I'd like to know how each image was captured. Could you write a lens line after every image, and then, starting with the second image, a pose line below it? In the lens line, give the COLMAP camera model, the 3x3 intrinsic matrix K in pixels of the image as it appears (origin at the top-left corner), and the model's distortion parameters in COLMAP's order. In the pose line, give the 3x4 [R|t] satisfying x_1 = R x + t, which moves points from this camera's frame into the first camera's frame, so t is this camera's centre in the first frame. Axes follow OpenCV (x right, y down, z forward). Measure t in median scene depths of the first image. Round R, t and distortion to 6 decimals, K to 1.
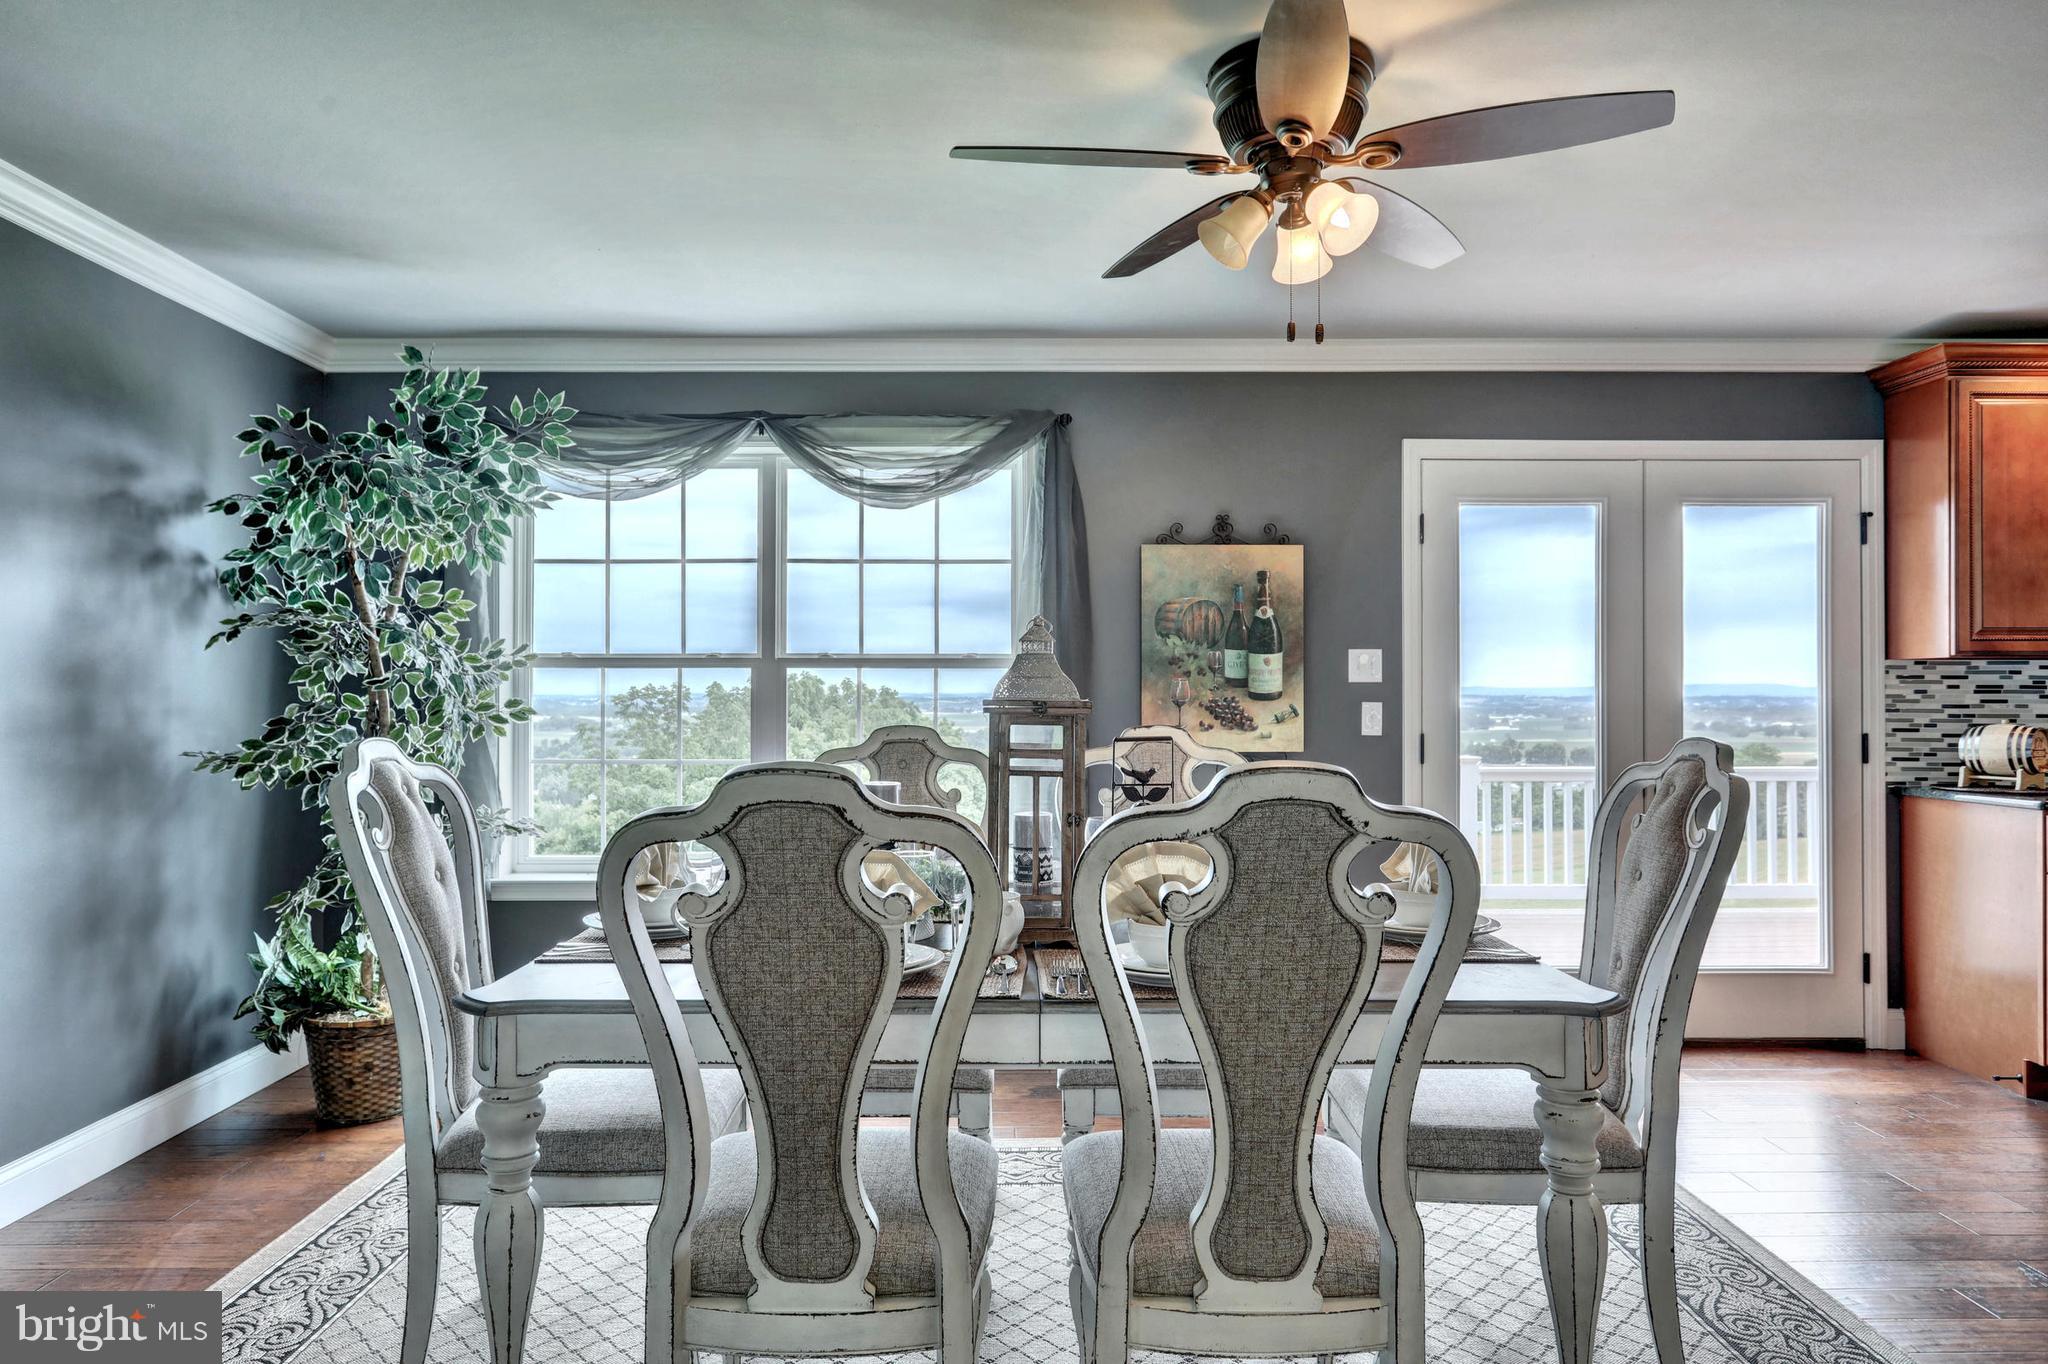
lens RADIAL K [[1283.1, 0, 1008.6], [0, 1283.1, 686.5], [0, 0, 1]] dist [0.005957, 0.000027]
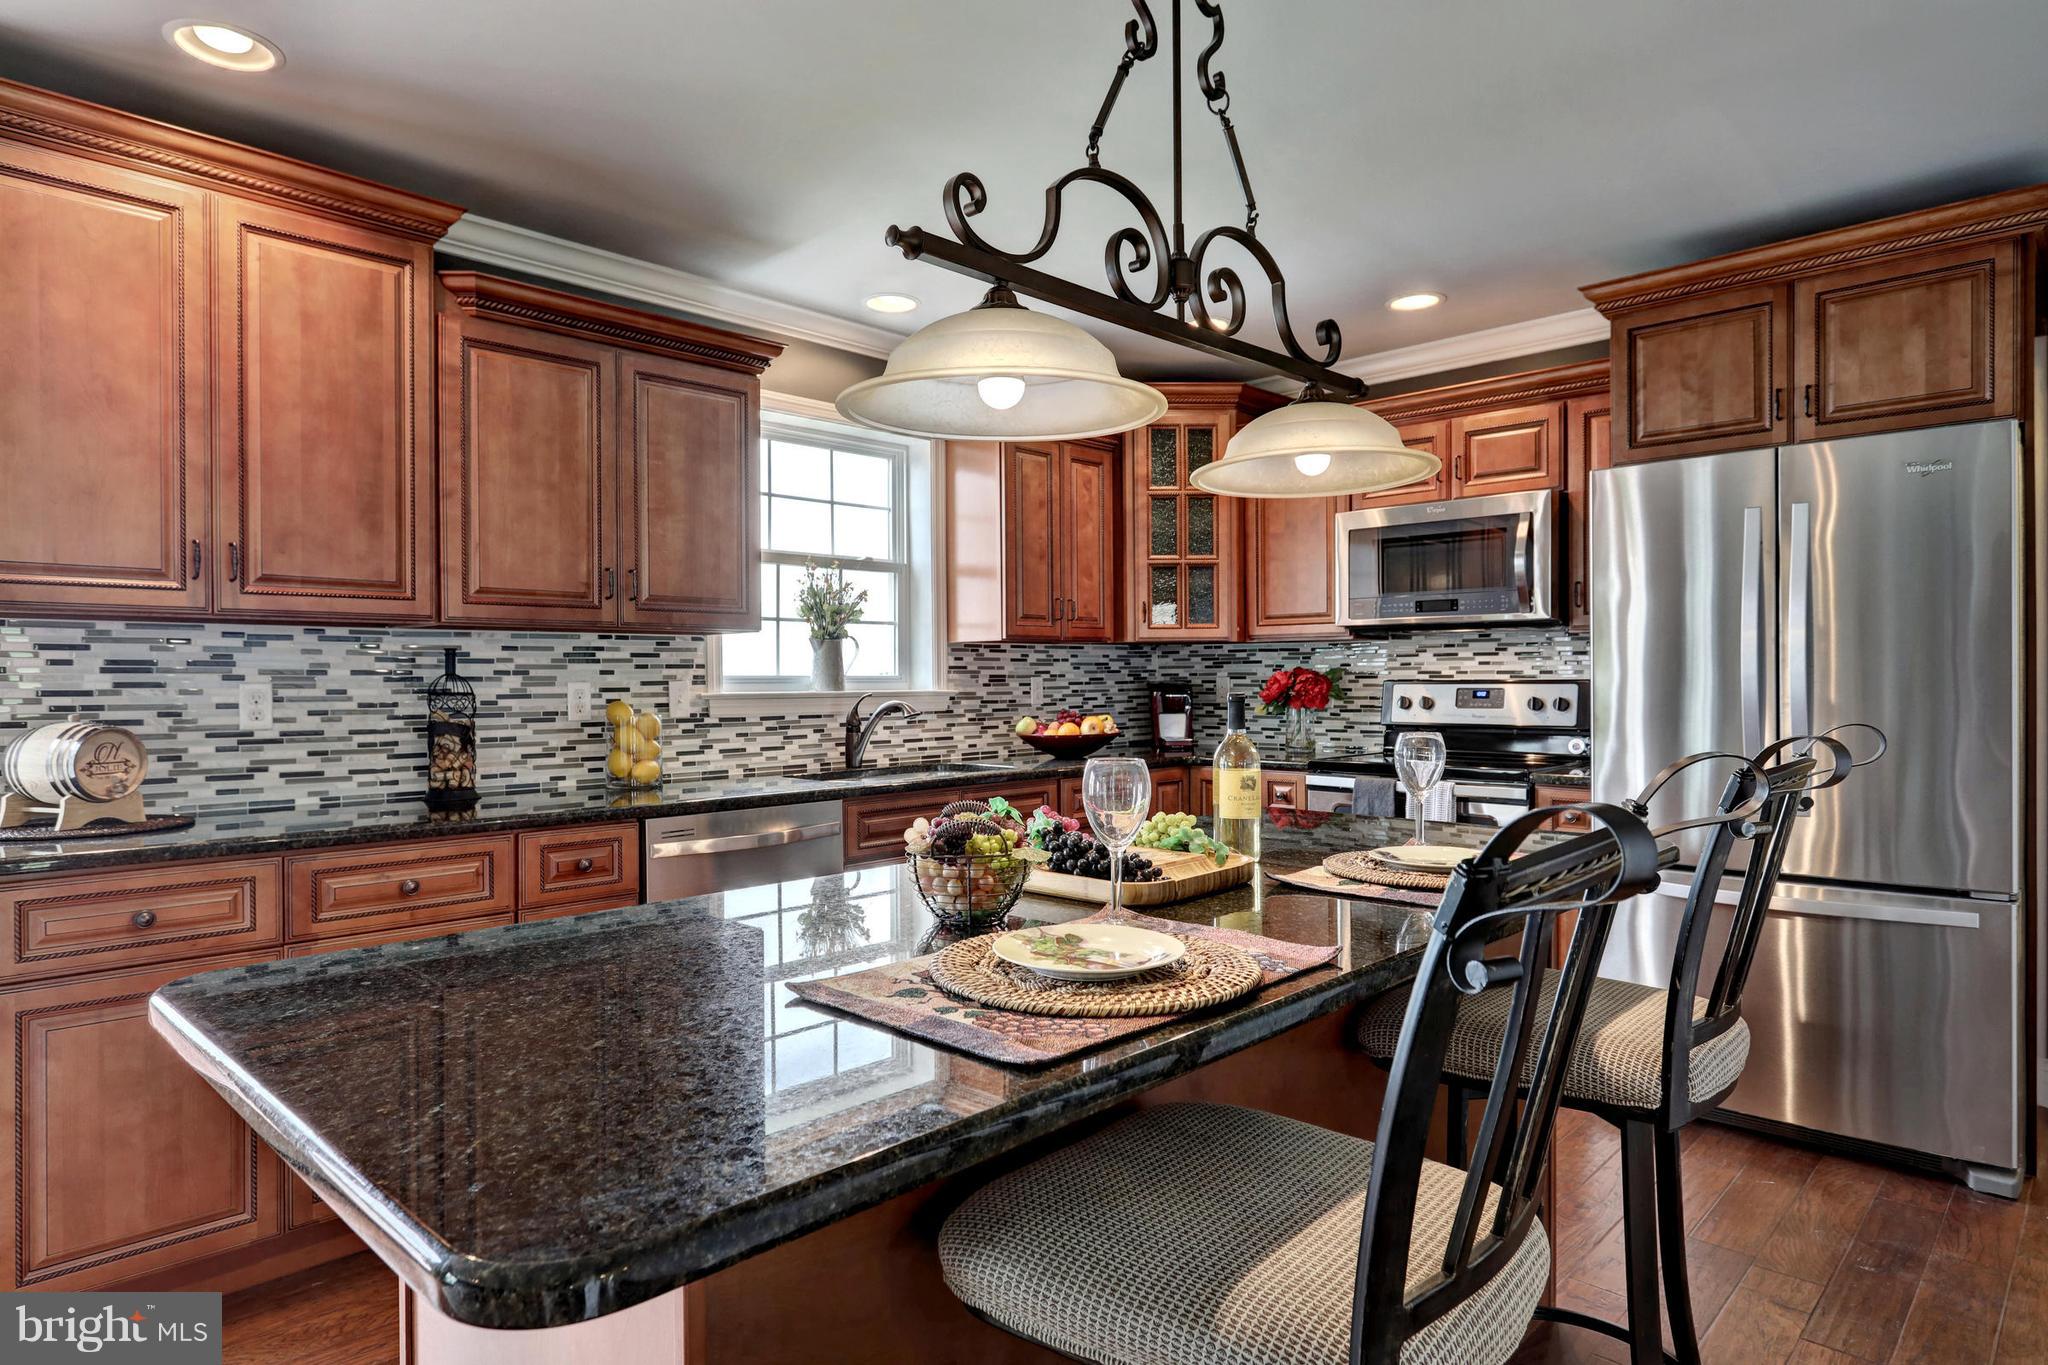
lens RADIAL K [[1166.2, 0, 1007.9], [0, 1166.2, 687.4], [0, 0, 1]] dist [-0.003335, -0.000310]
pose [[0.706425, -0.009648, 0.707723, 0.665433], [0.001328, 0.999923, 0.012306, 0.006039], [-0.707787, -0.007754, 0.706383, 0.273675]]
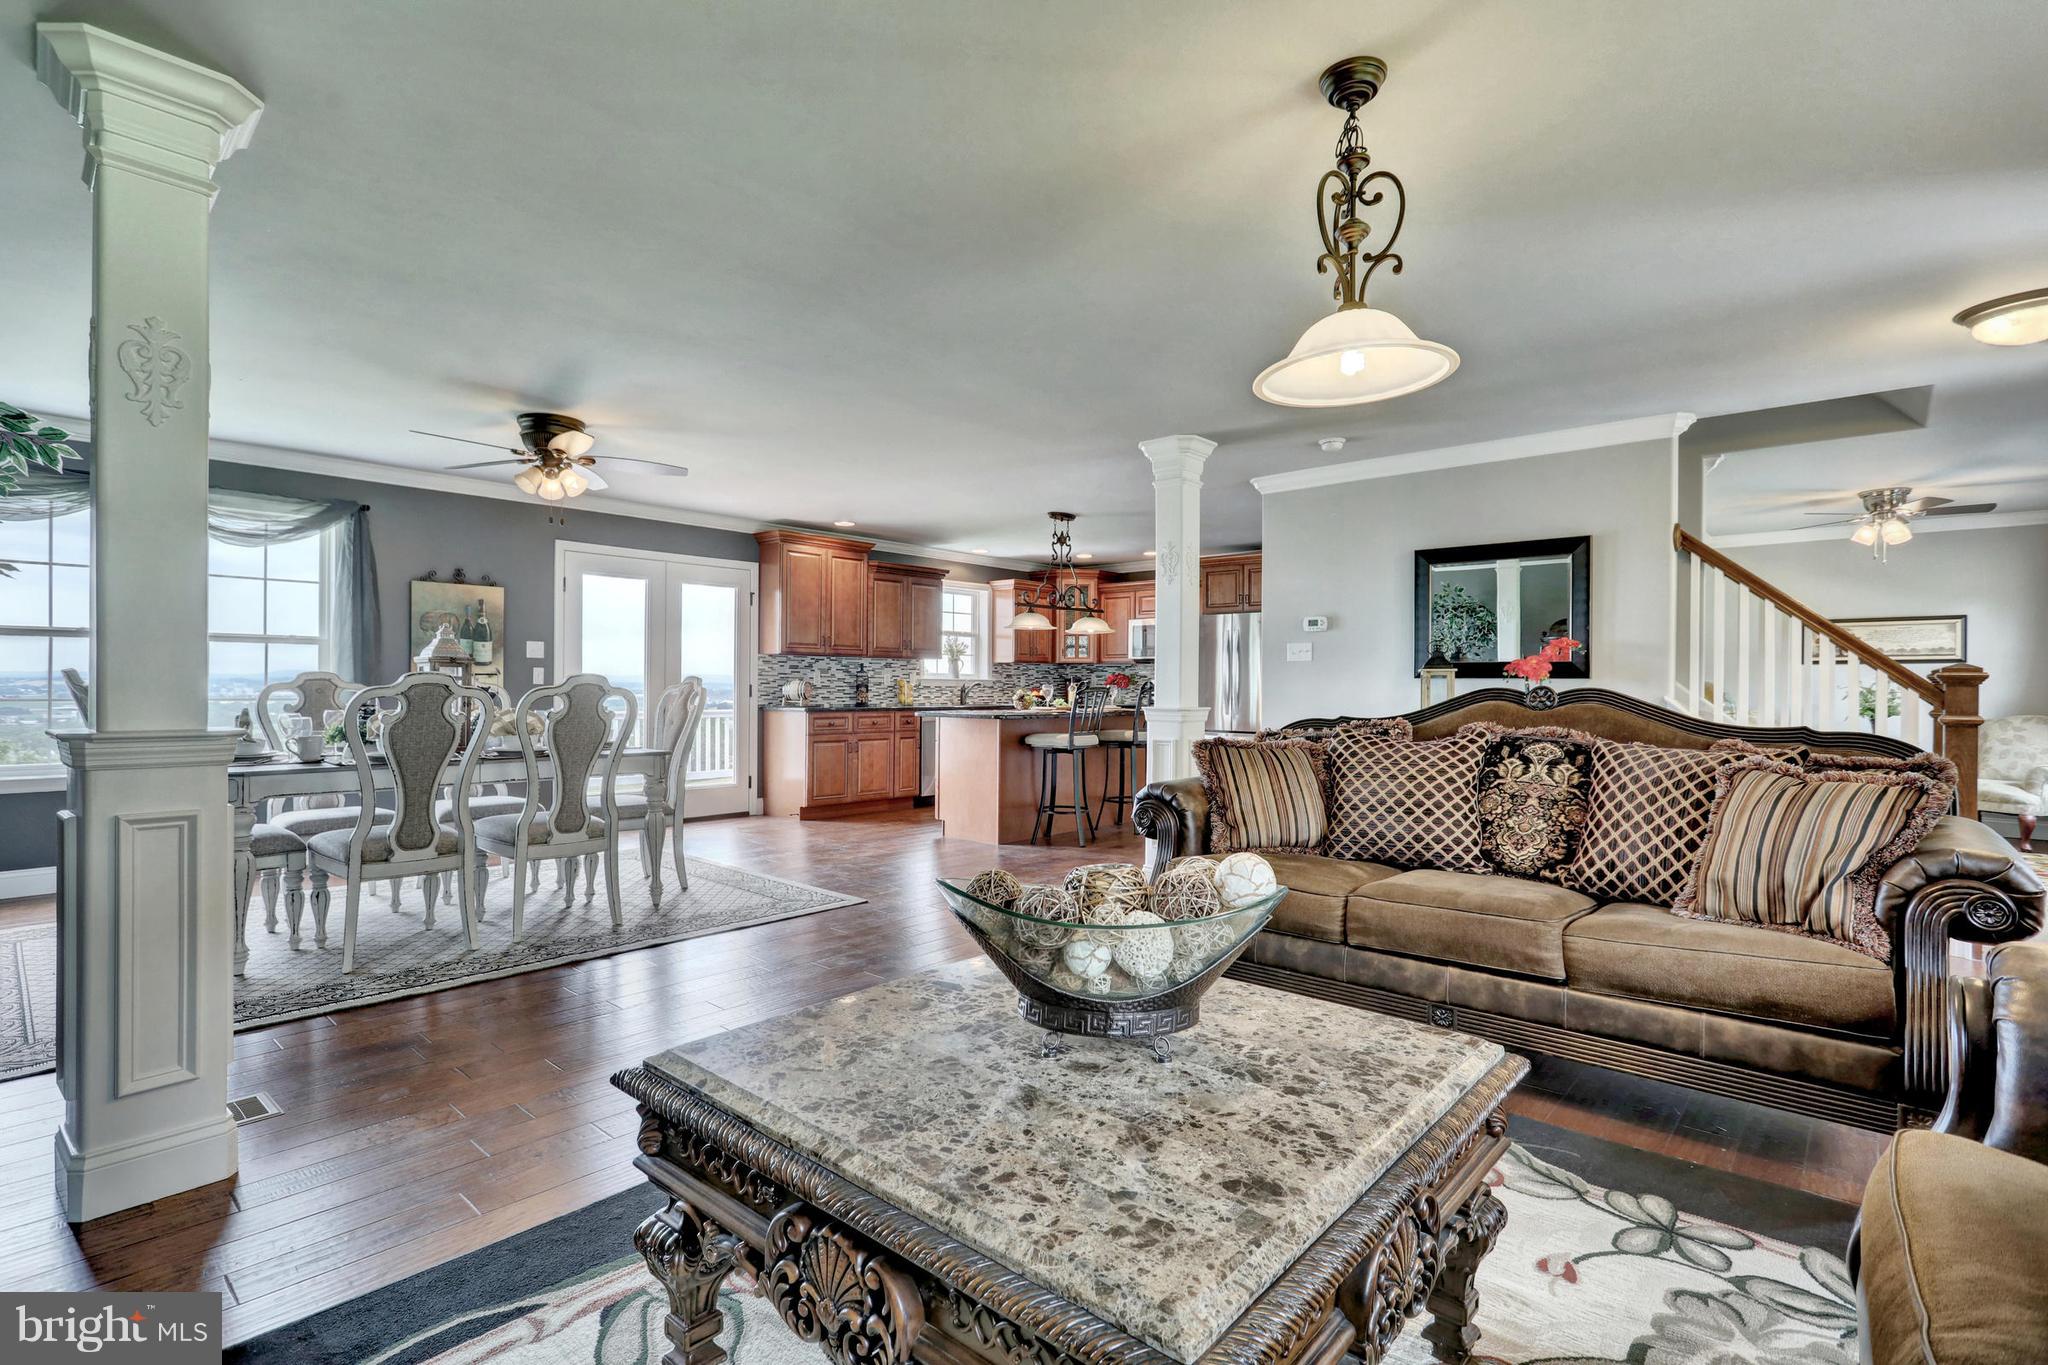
lens RADIAL K [[965.1, 0, 1008.1], [0, 965.1, 687.0], [0, 0, 1]] dist [-0.003186, 0.000686]
pose [[0.679283, 0.004219, 0.733864, -0.332634], [-0.013793, 0.999880, 0.007020, 0.021955], [-0.733747, -0.014891, 0.679260, -0.581539]]
